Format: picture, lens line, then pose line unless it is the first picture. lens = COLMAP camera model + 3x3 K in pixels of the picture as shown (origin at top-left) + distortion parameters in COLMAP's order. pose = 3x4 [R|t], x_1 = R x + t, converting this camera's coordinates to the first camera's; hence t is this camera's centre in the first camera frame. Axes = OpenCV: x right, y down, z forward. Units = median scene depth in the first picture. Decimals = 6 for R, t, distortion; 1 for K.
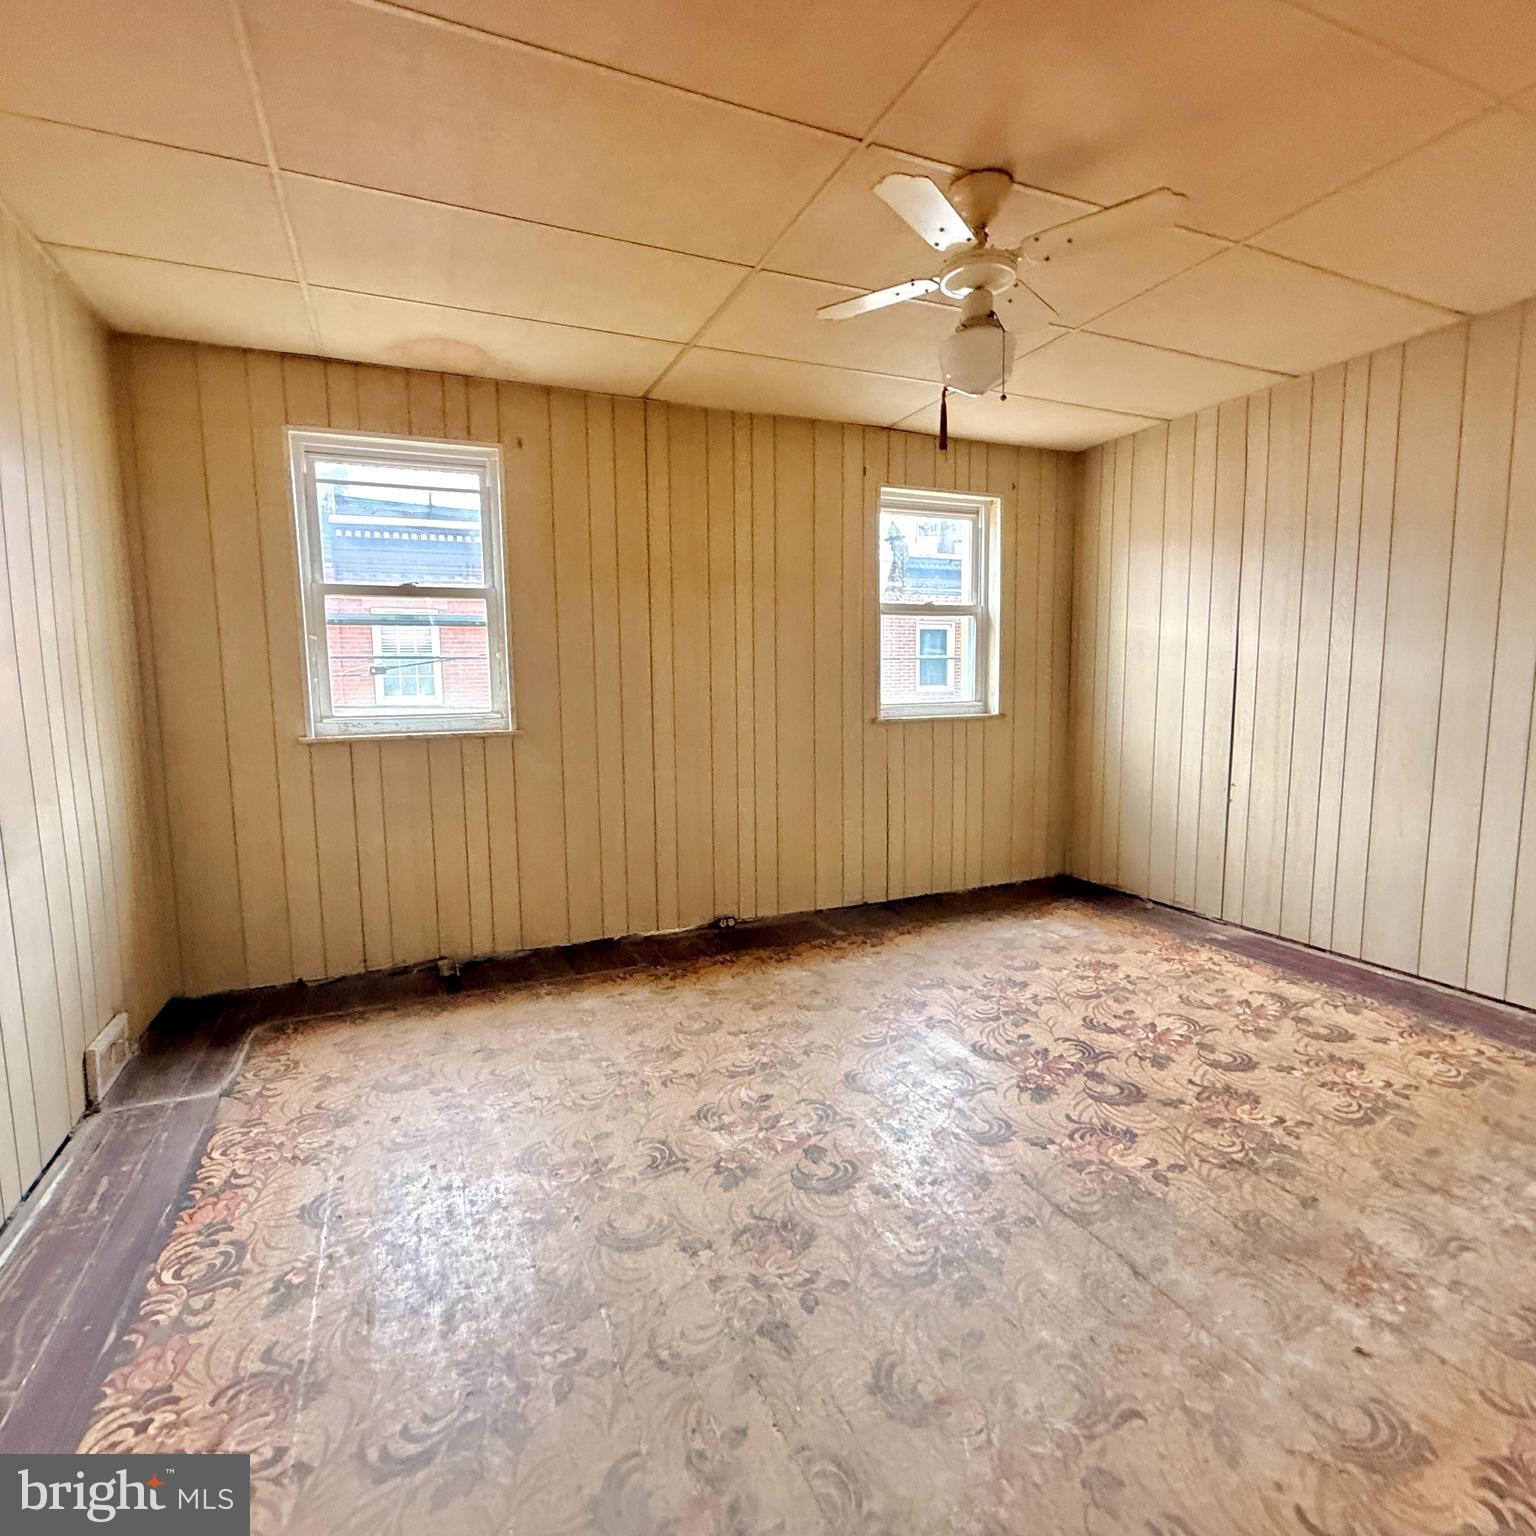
lens RADIAL K [[814.5, 0, 763.4], [0, 814.5, 772.4], [0, 0, 1]] dist [0.002313, -0.001156]
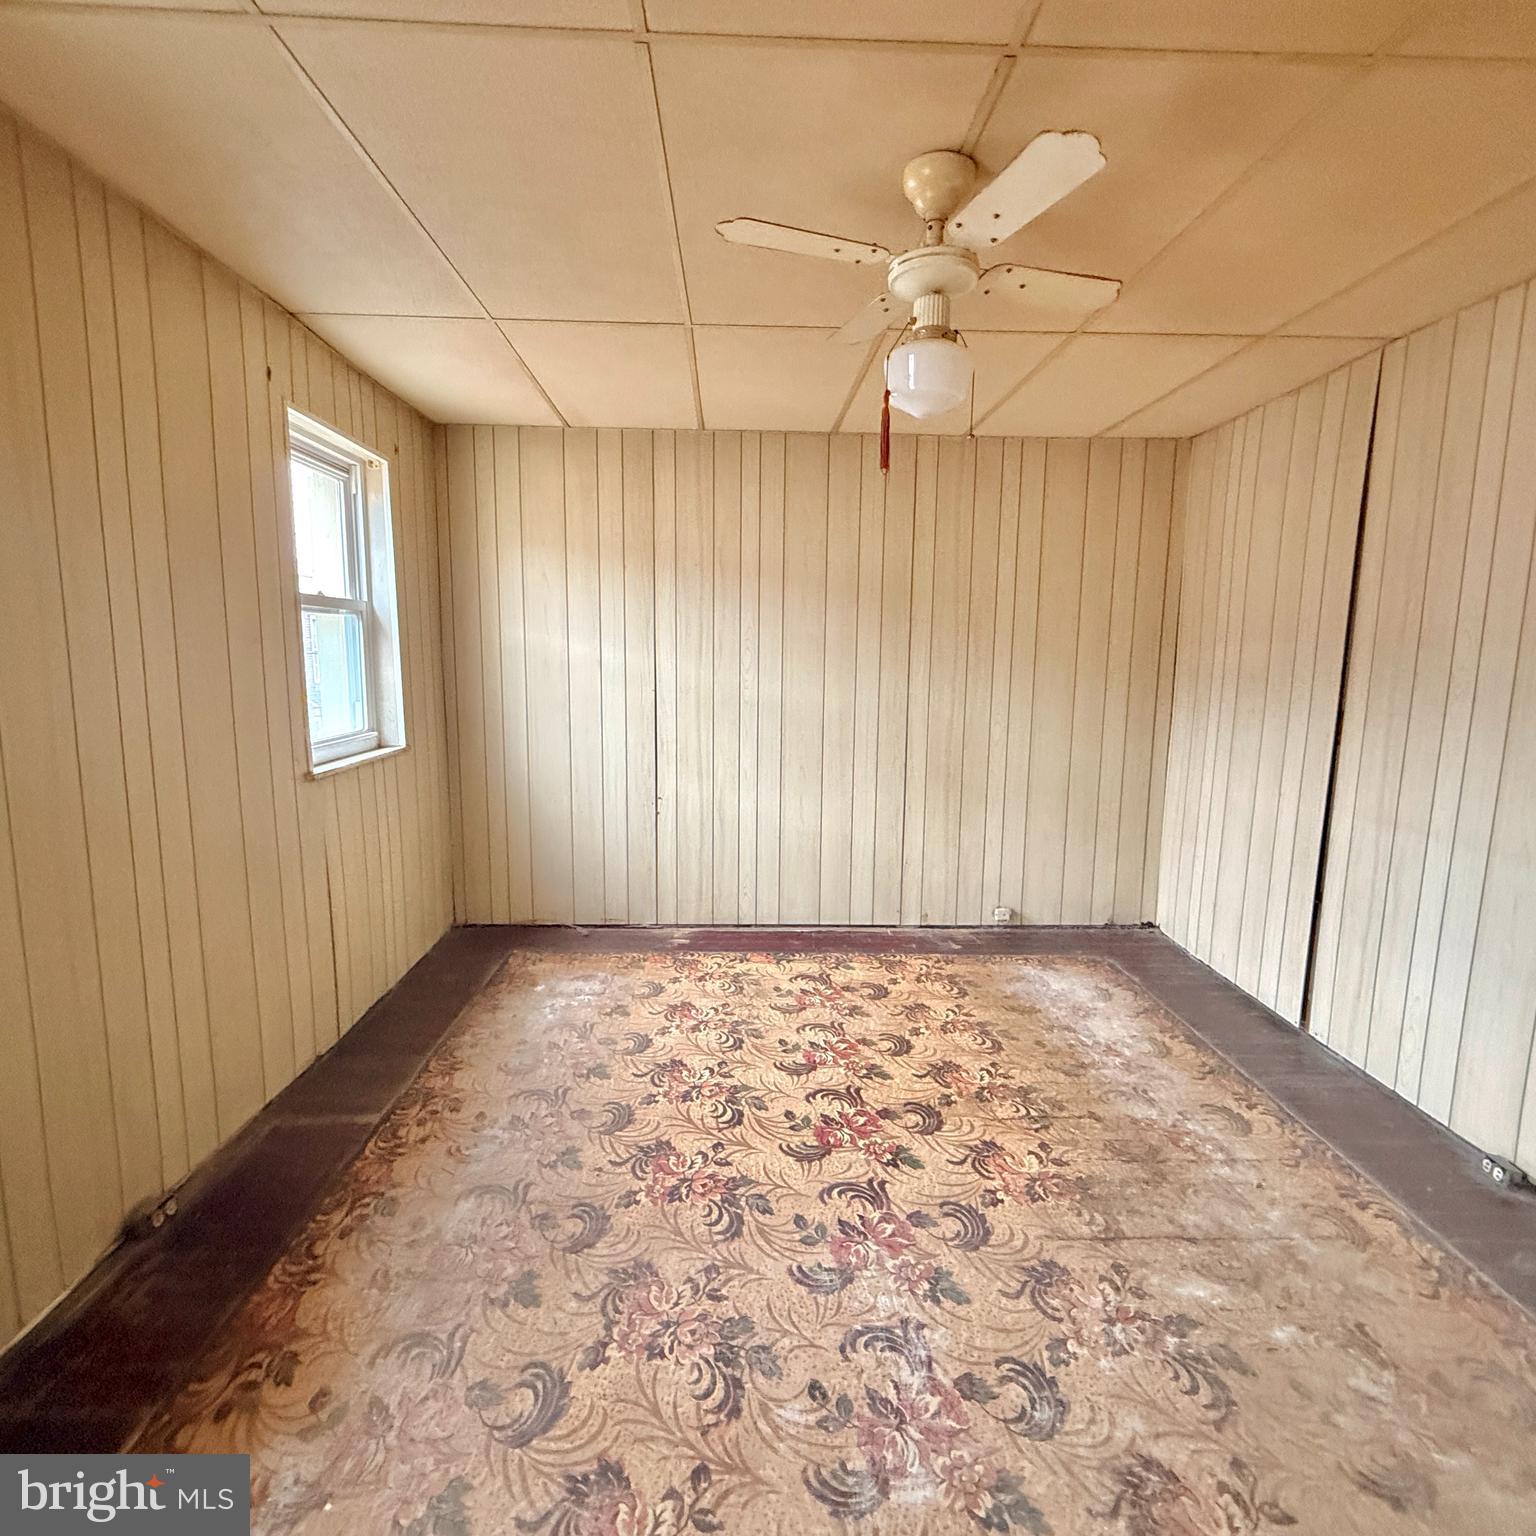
lens RADIAL K [[814.5, 0, 762.8], [0, 814.5, 770.7], [0, 0, 1]] dist [0.002313, -0.001156]
pose [[0.374569, -0.113829, 0.920185, -0.474864], [0.086296, 0.992408, 0.087636, -0.138739], [-0.923175, 0.046582, 0.381548, 0.636990]]
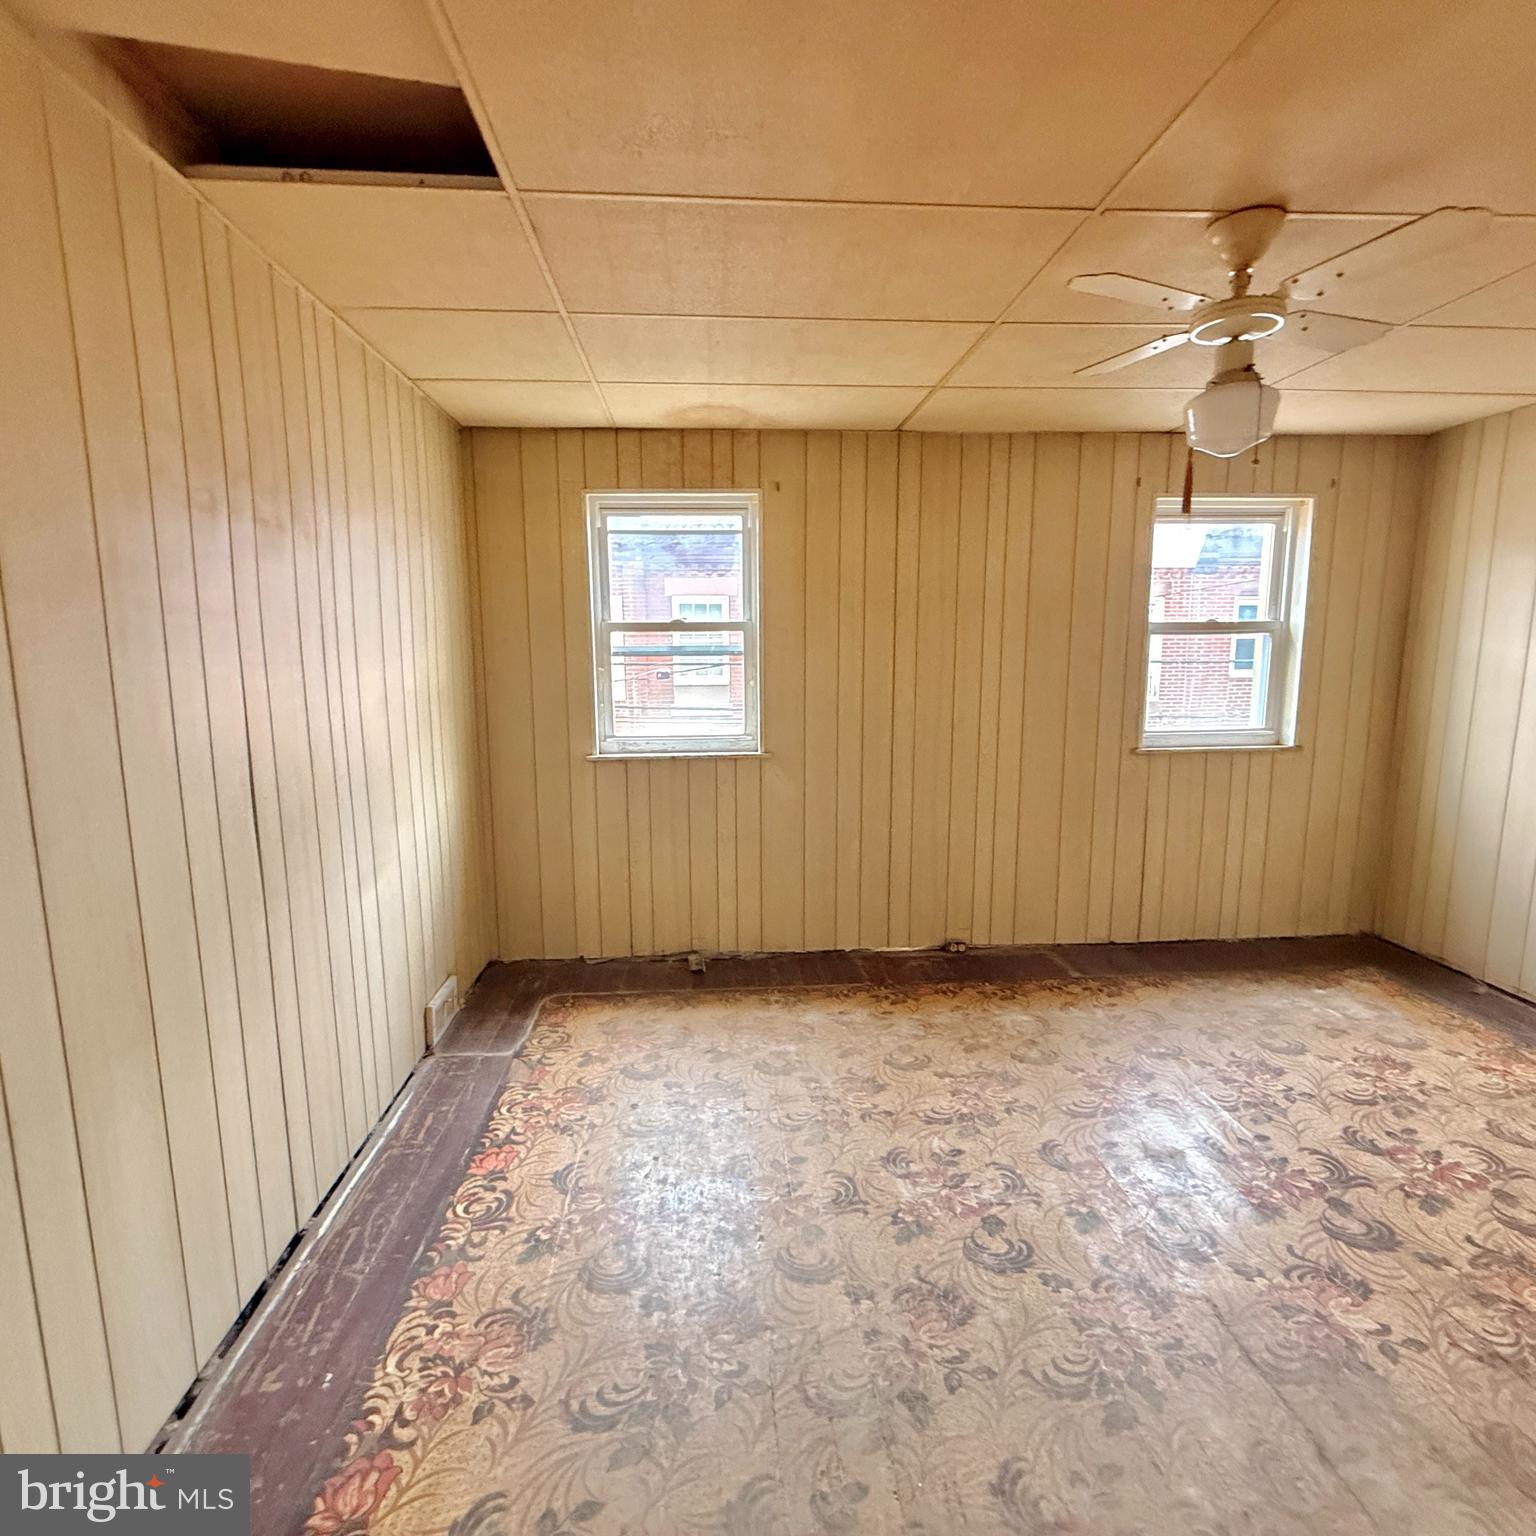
lens RADIAL K [[814.5, 0, 763.9], [0, 814.5, 772.5], [0, 0, 1]] dist [0.002313, -0.001156]
pose [[0.941238, 0.058035, -0.332719, 0.073682], [-0.043580, 0.997760, 0.050750, -0.101067], [0.334919, -0.033268, 0.941659, -0.028383]]
